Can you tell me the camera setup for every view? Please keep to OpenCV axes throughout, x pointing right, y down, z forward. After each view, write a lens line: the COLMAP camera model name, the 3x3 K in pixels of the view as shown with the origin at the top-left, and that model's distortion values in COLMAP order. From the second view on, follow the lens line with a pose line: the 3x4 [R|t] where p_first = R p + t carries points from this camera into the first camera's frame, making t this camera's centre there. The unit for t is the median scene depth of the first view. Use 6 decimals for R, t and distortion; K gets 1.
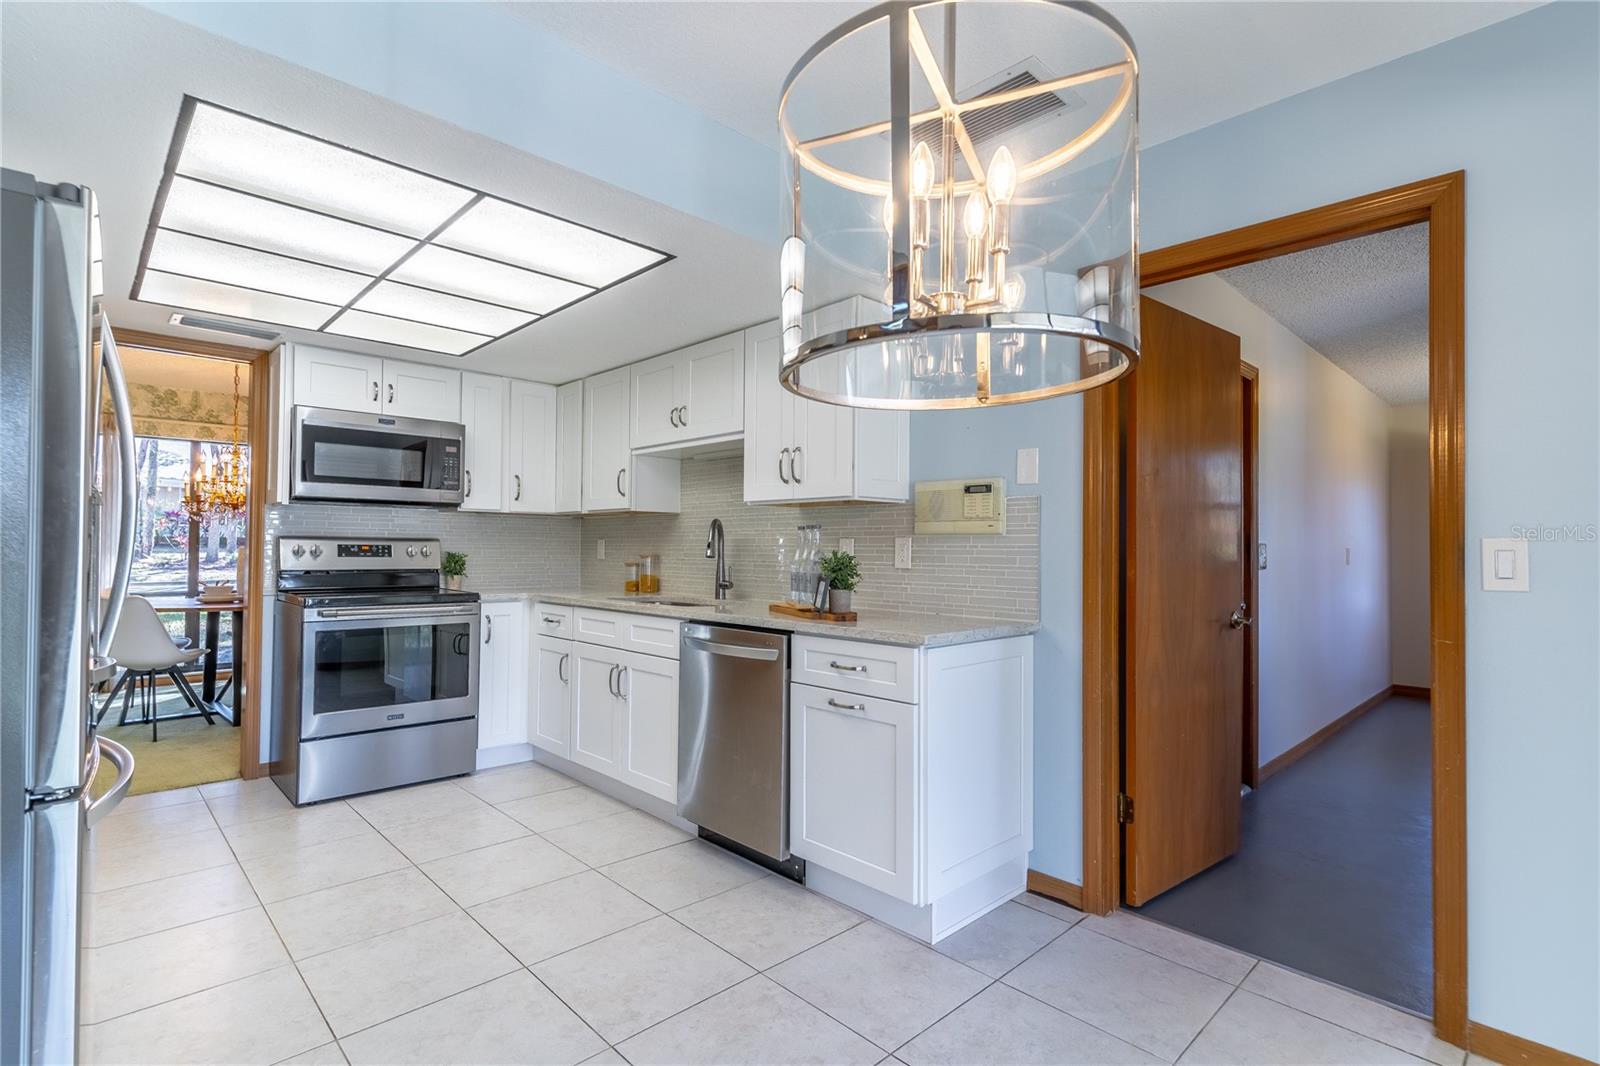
lens RADIAL K [[765.3, 0, 795.9], [0, 765.3, 538.6], [0, 0, 1]] dist [0.003150, 0.000774]
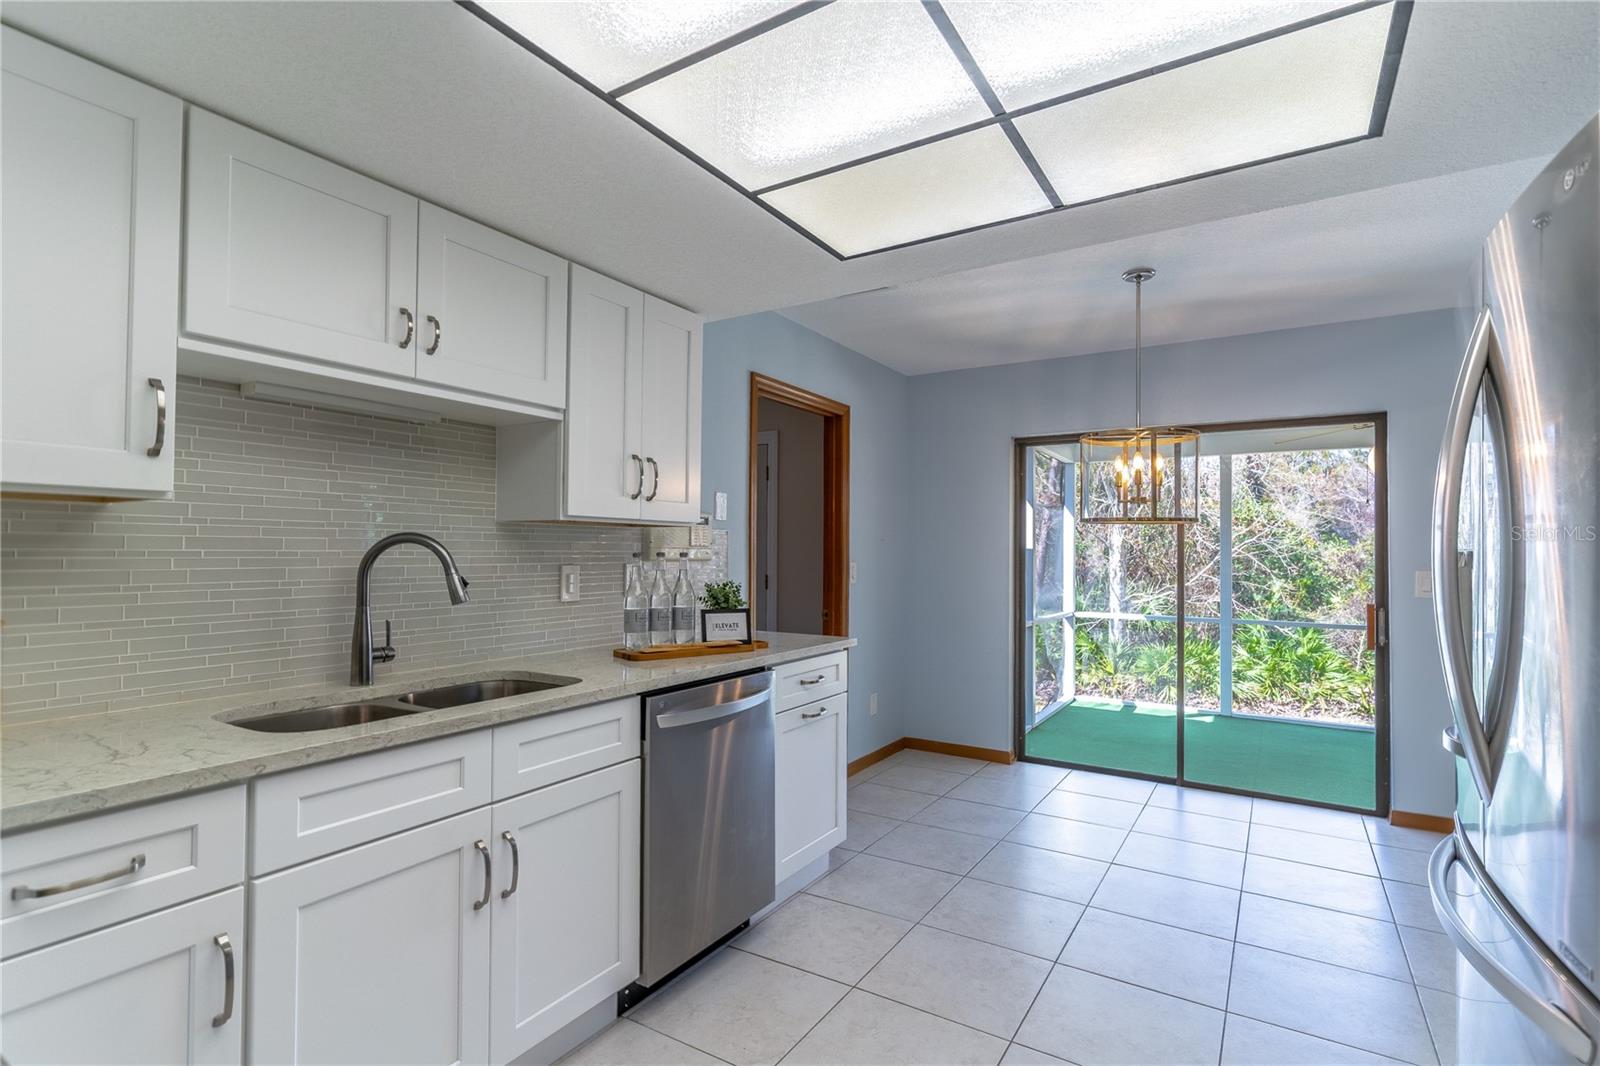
lens RADIAL K [[765.3, 0, 795.9], [0, 765.3, 538.6], [0, 0, 1]] dist [0.003150, 0.000774]
pose [[-0.237027, 0.010818, 0.971443, -1.025430], [-0.014190, 0.999793, -0.014596, -0.026601], [-0.971399, -0.017244, -0.236825, 1.274250]]
